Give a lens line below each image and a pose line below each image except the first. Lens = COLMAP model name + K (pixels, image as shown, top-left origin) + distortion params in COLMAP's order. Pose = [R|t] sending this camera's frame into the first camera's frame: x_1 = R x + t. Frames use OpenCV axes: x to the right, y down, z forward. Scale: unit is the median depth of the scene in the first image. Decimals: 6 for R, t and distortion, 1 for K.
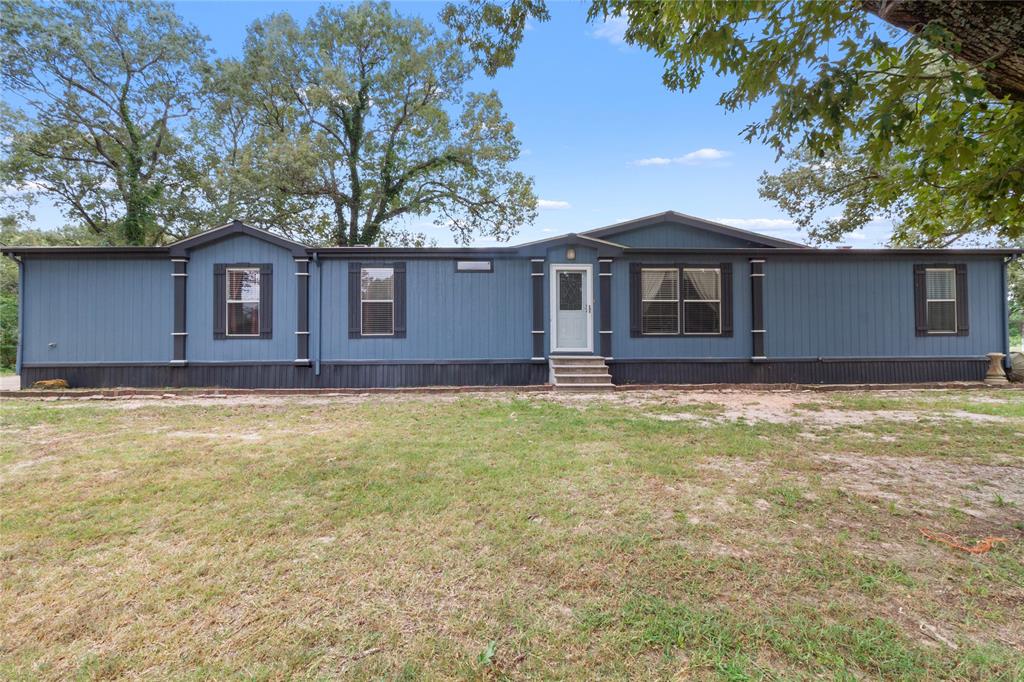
lens RADIAL K [[475.6, 0, 515.3], [0, 475.6, 335.6], [0, 0, 1]] dist [0.005325, 0.000507]
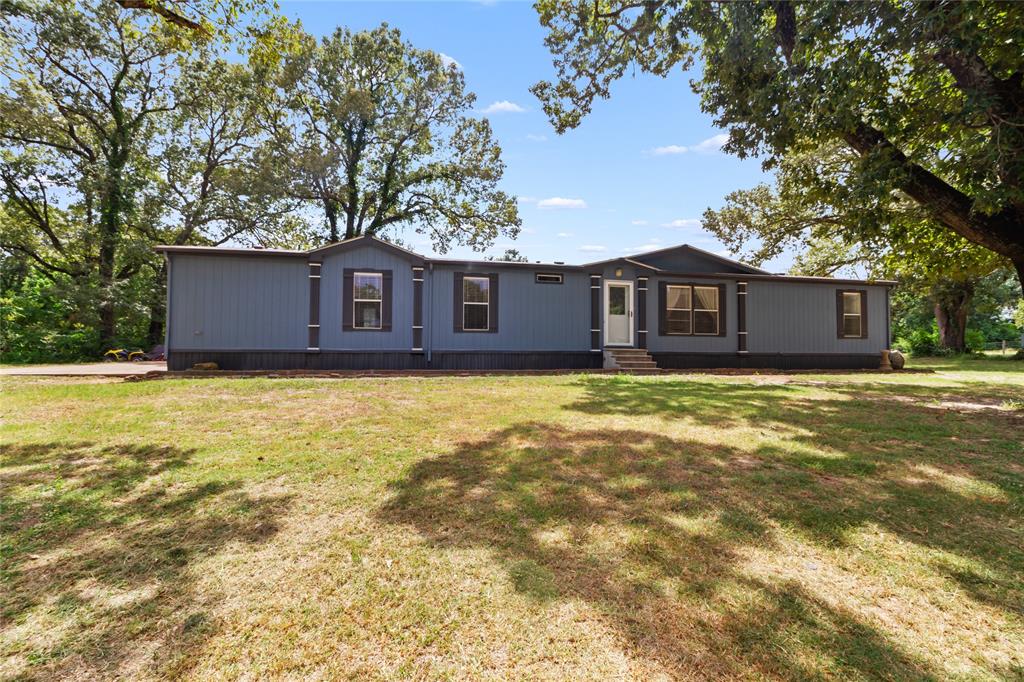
lens RADIAL K [[475.6, 0, 510.9], [0, 475.6, 336.2], [0, 0, 1]] dist [0.005325, 0.000507]
pose [[0.982508, 0.017665, 0.185381, -0.419659], [-0.015810, 0.999809, -0.011479, 0.026969], [-0.185549, 0.008347, 0.982600, -0.253205]]
